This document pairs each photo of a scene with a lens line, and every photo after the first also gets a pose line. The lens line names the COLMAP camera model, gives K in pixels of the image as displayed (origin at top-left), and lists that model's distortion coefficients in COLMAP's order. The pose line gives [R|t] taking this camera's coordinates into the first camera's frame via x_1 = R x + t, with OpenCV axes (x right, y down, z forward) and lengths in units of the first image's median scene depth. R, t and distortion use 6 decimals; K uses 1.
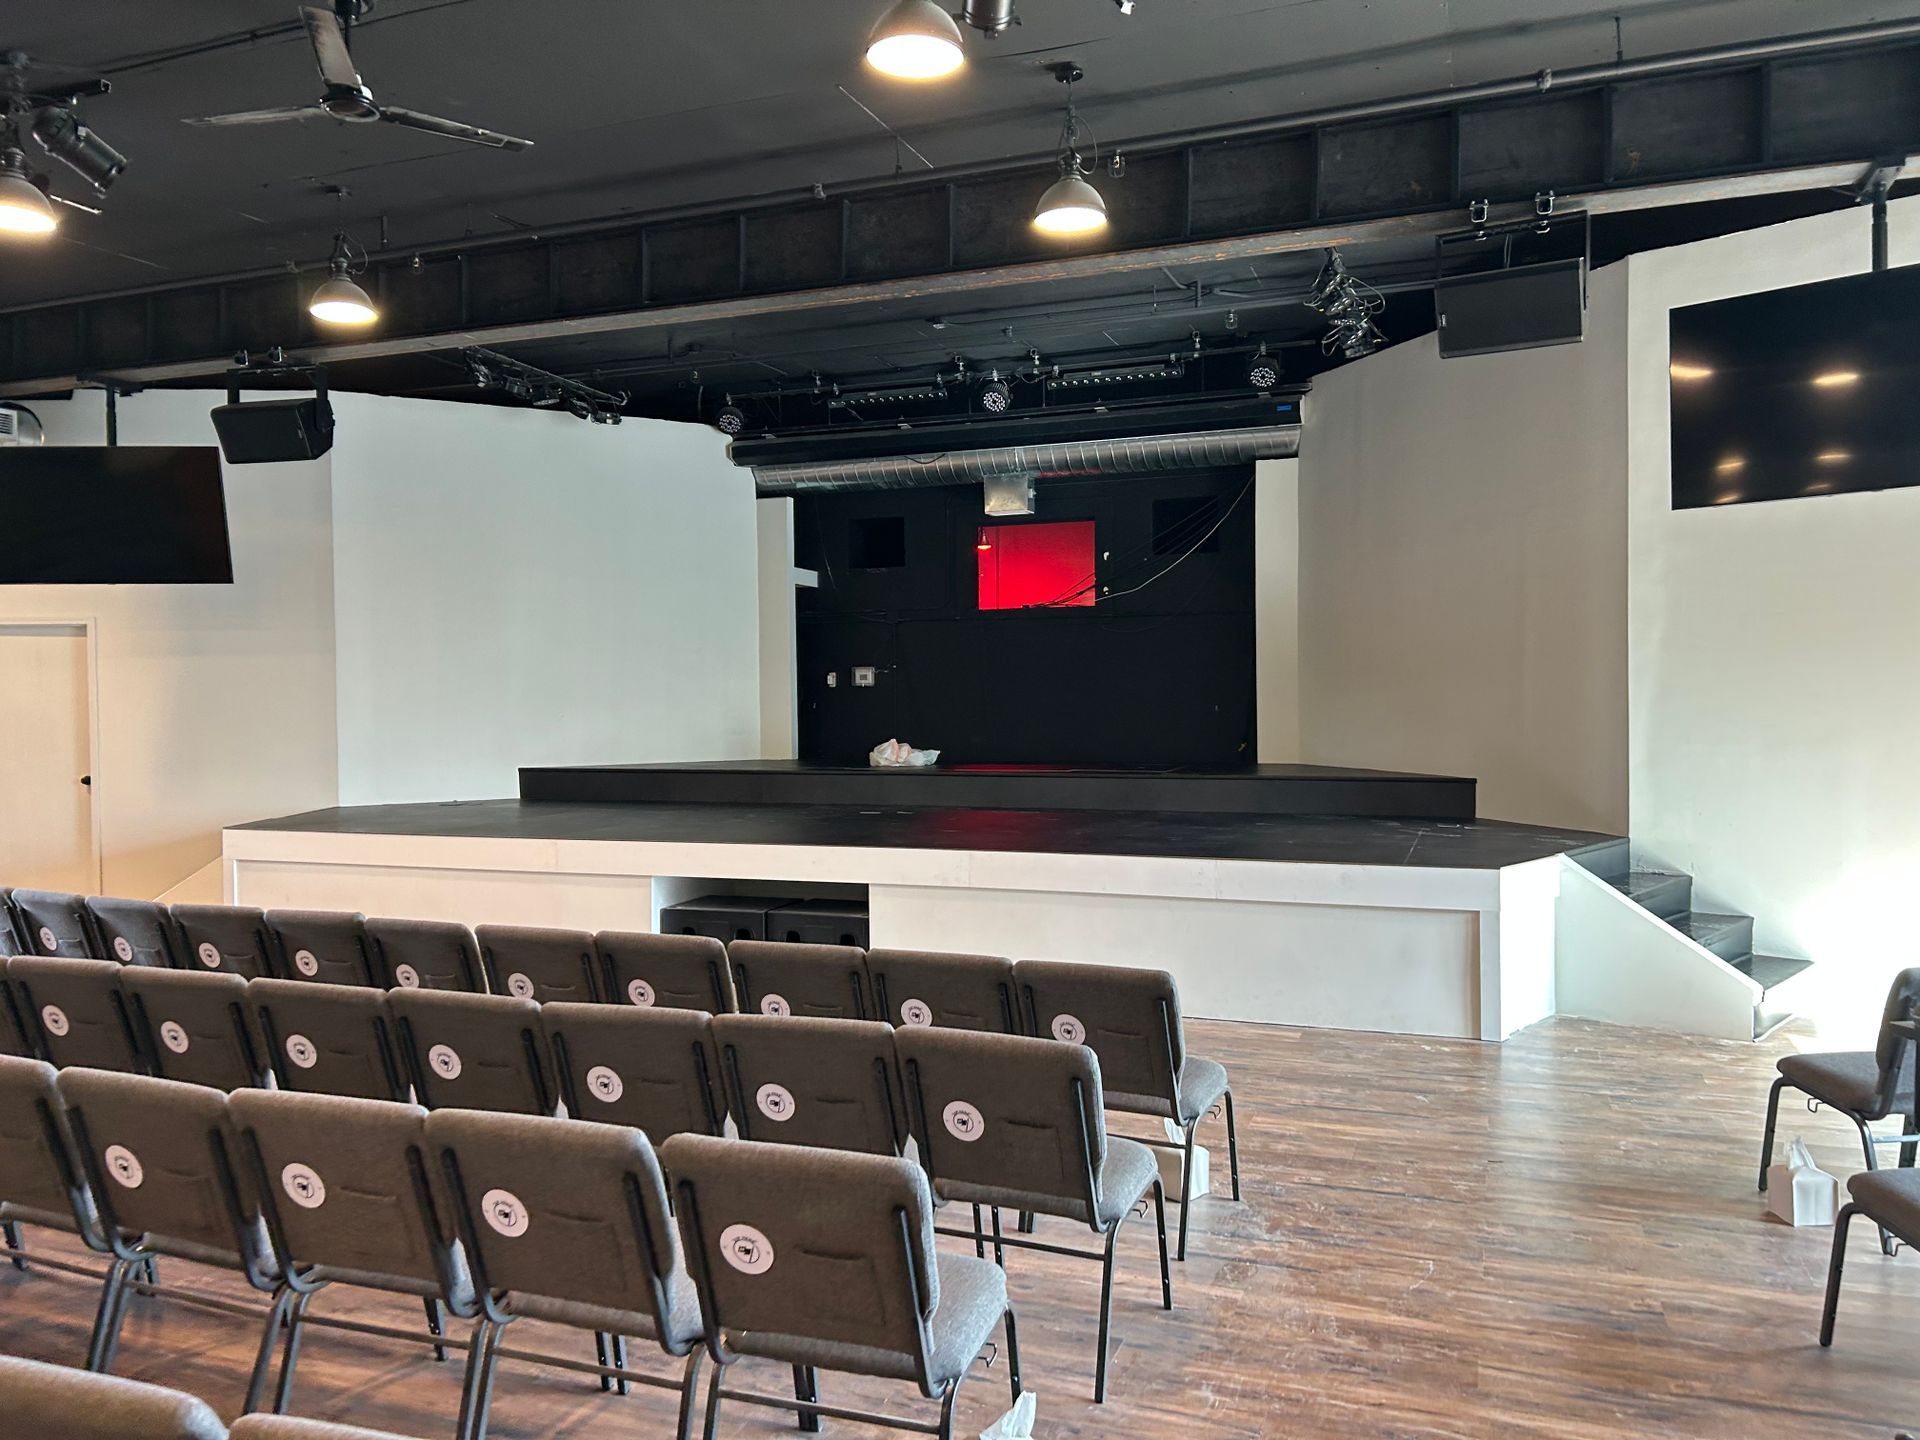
lens RADIAL K [[1474.1, 0, 950.2], [0, 1474.1, 715.1], [0, 0, 1]] dist [0.007914, -0.003453]
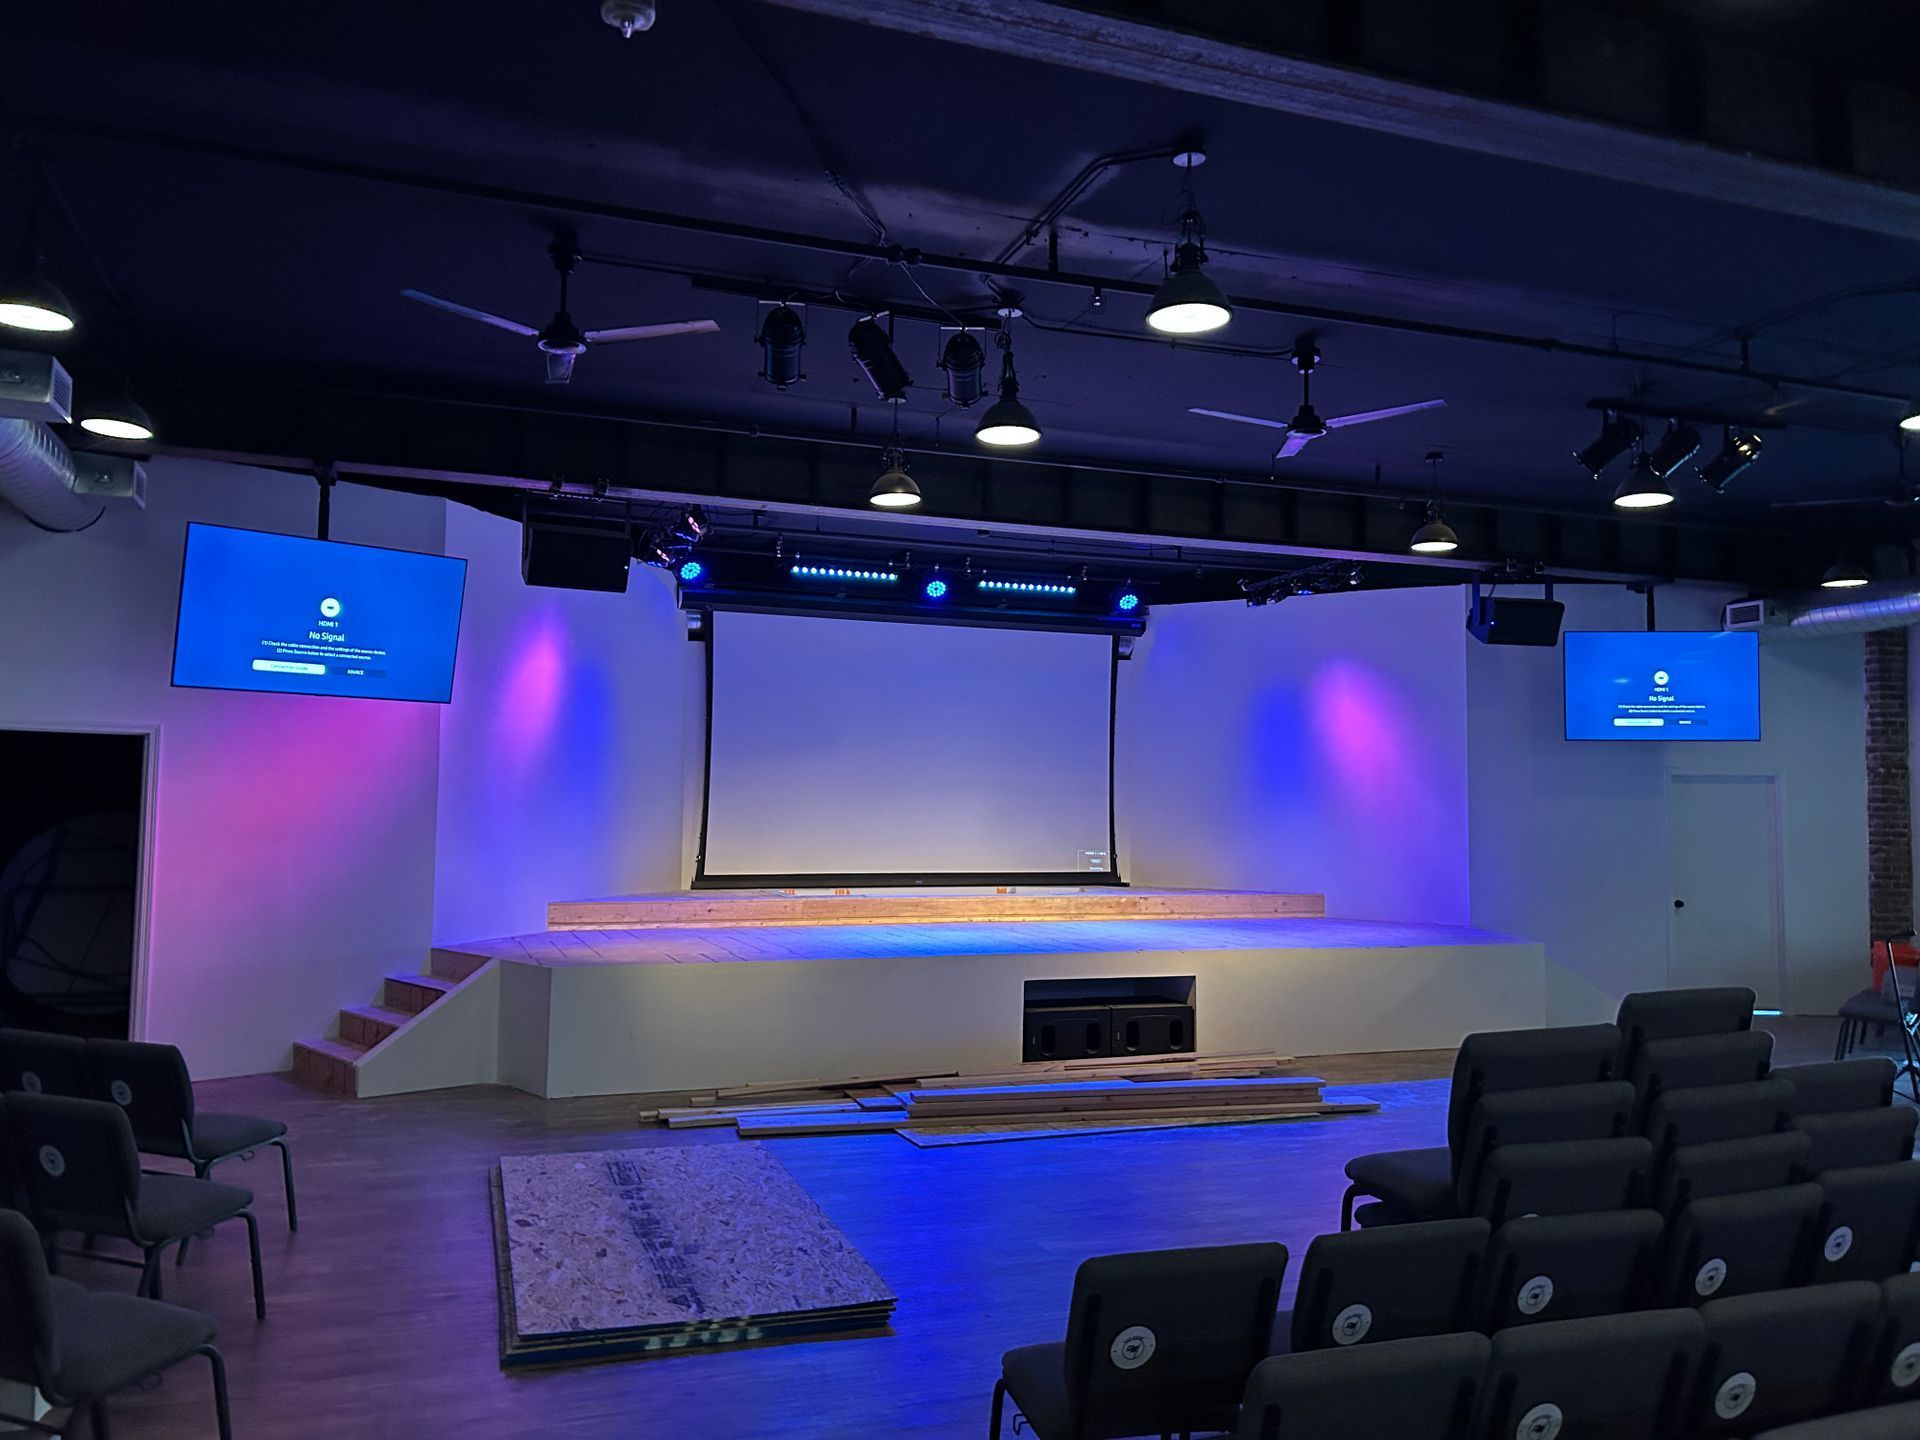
lens RADIAL K [[1476.5, 0, 960.0], [0, 1476.5, 720.0], [0, 0, 1]] dist [0.013119, -0.004148]
pose [[0.743053, 0.060714, 0.666473, -0.771408], [-0.010074, 0.996778, -0.079573, -0.004523], [-0.669157, 0.052413, 0.741271, 0.076454]]
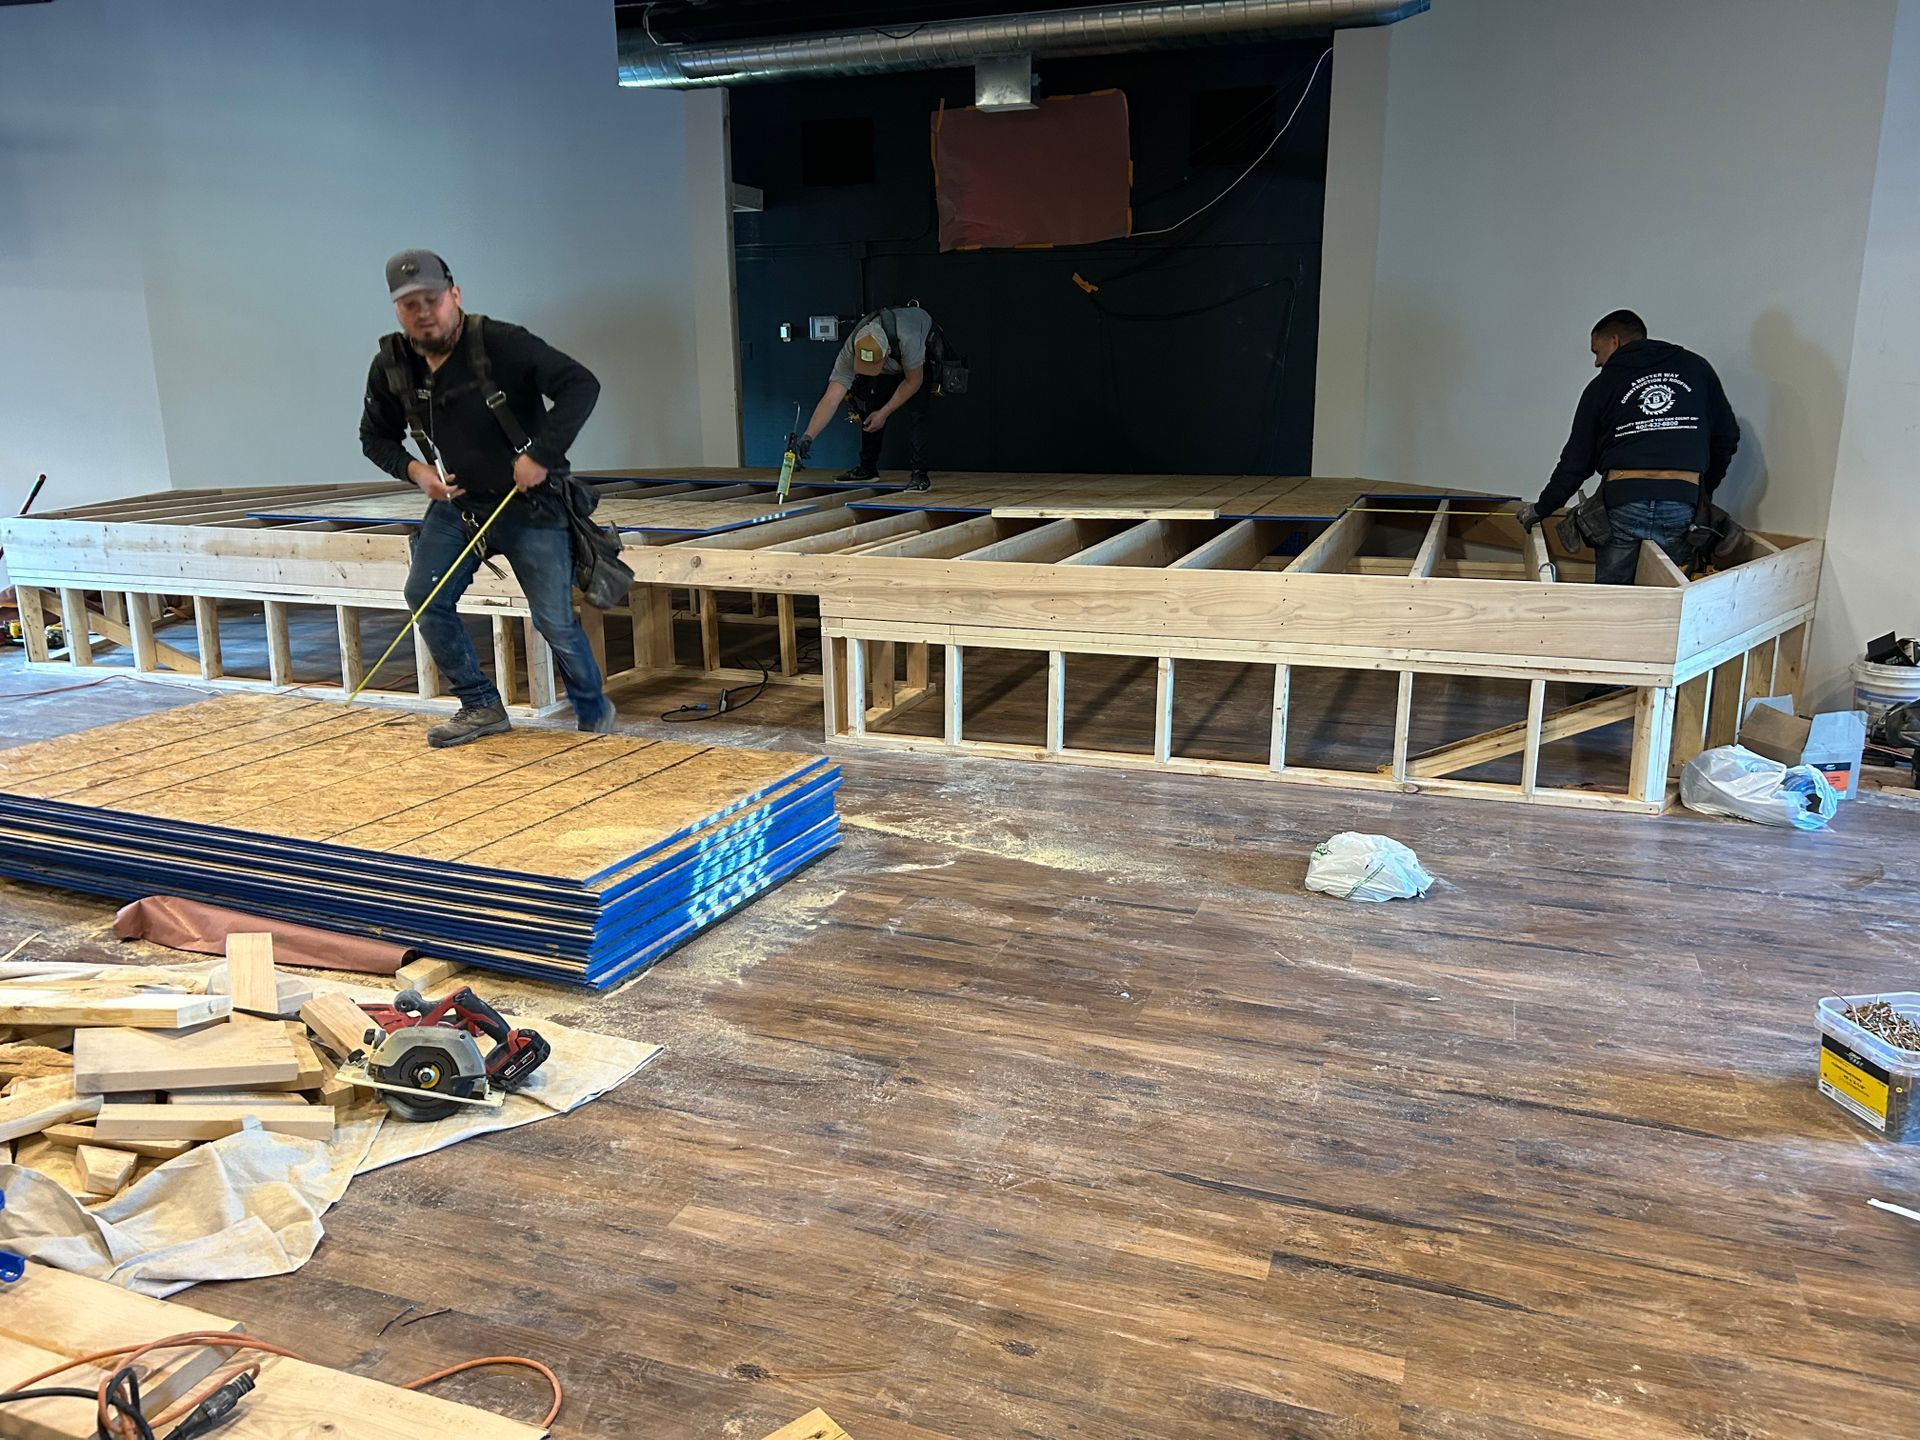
lens RADIAL K [[1476.5, 0, 960.0], [0, 1476.5, 720.0], [0, 0, 1]] dist [0.013119, -0.004148]
pose [[0.999881, 0.006098, 0.014186, 0.007446], [-0.008981, 0.977011, 0.213001, 0.011696], [-0.012561, -0.213103, 0.976949, 0.175807]]
